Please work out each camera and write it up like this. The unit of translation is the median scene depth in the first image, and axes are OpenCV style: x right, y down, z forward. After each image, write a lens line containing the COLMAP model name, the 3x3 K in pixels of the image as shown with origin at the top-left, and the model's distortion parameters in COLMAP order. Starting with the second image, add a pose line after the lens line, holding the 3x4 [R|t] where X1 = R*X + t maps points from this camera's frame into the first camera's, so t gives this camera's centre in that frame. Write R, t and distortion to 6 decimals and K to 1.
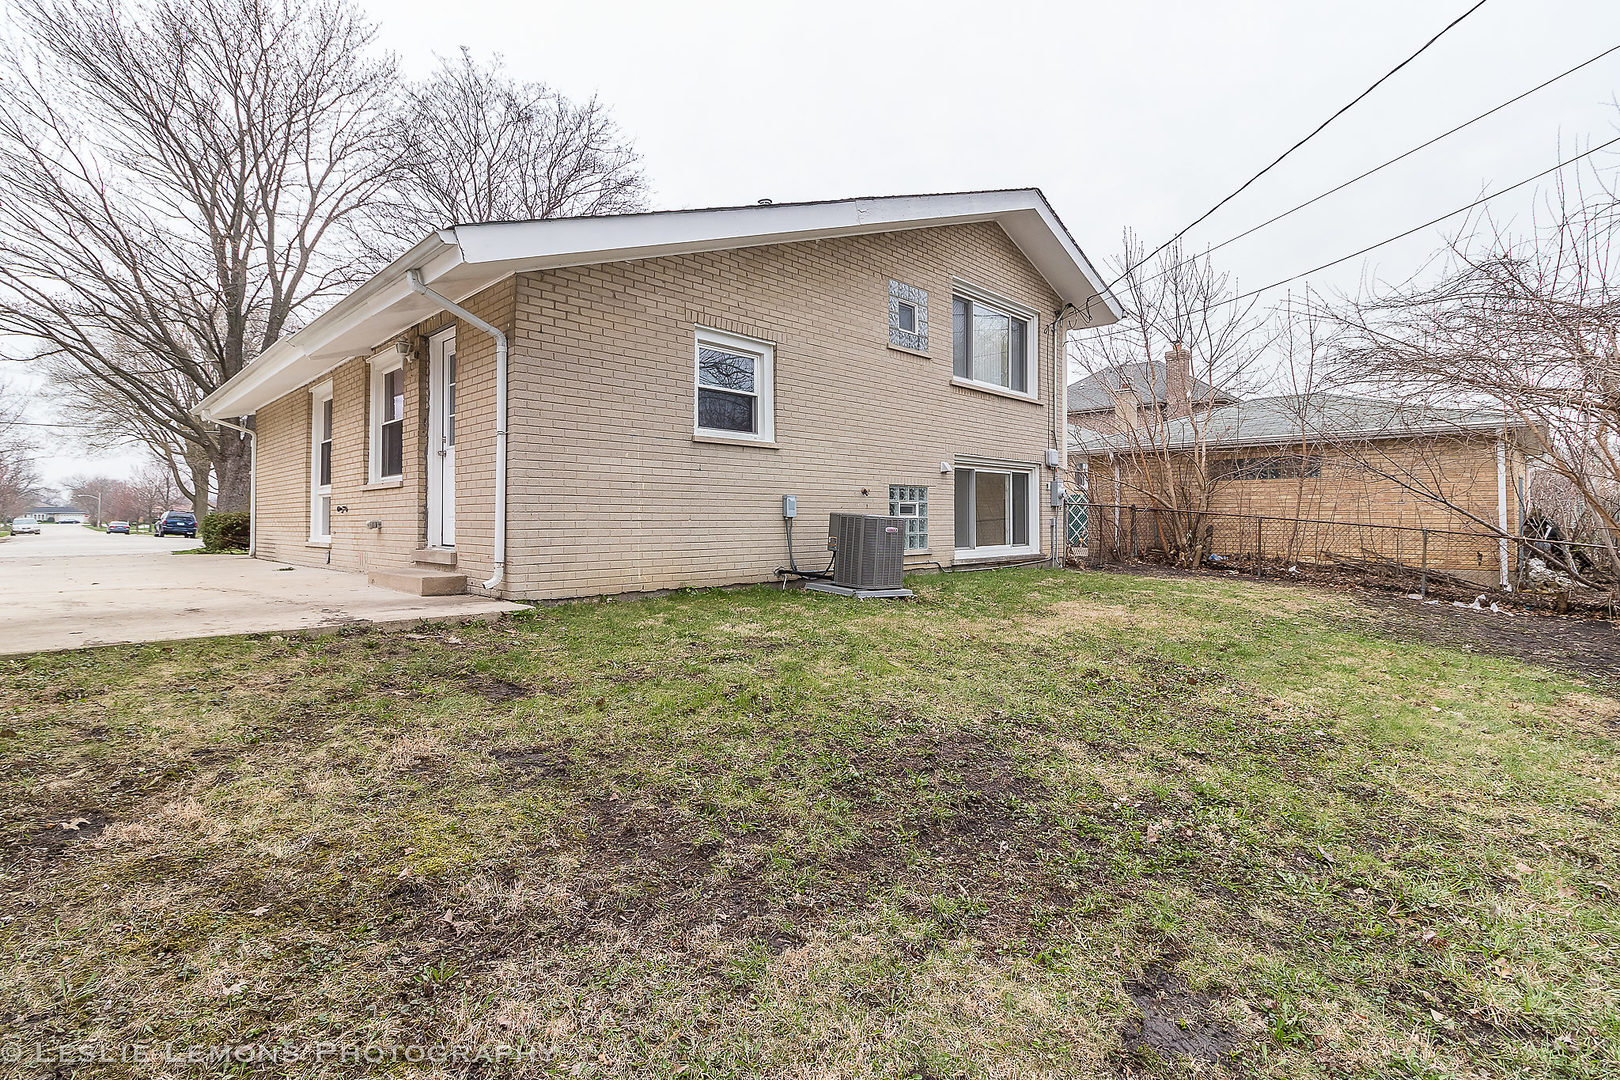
lens RADIAL K [[752.7, 0, 807.7], [0, 752.7, 520.2], [0, 0, 1]] dist [0.001061, 0.000224]
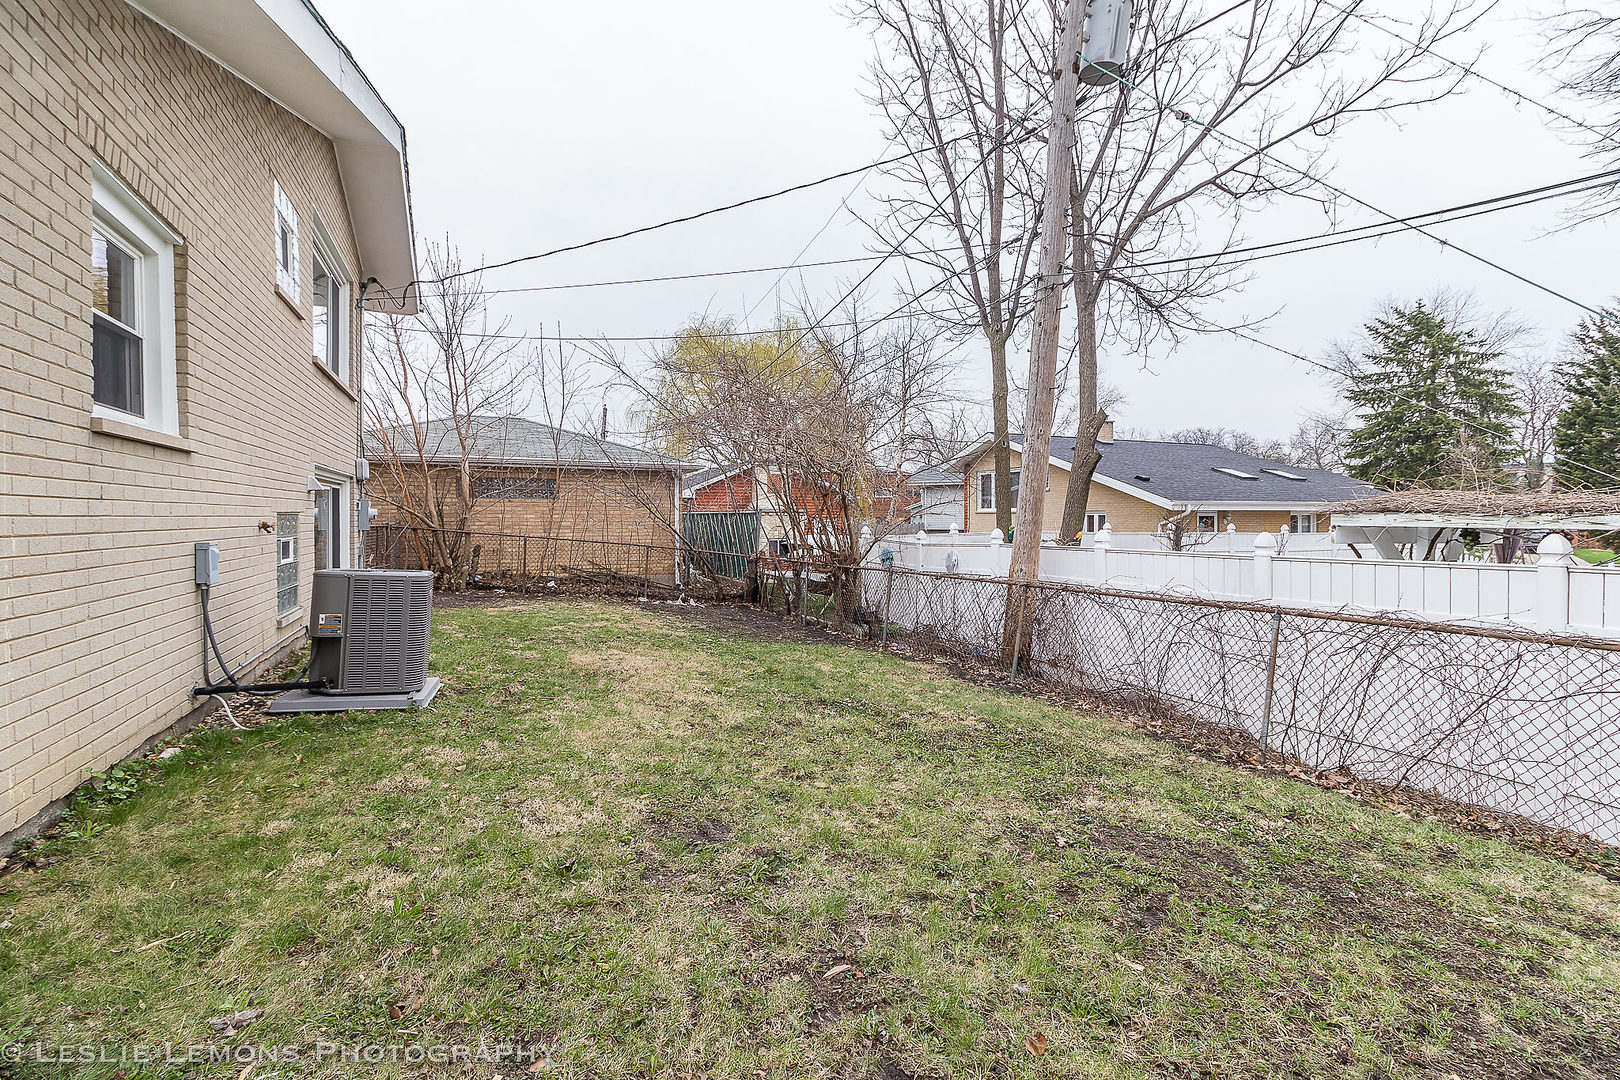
lens RADIAL K [[752.7, 0, 807.7], [0, 752.7, 520.2], [0, 0, 1]] dist [0.001061, 0.000224]
pose [[0.381168, -0.004342, 0.924495, -0.231647], [0.001285, 0.999990, 0.004166, -0.033319], [-0.924505, -0.000400, 0.381170, 0.279059]]
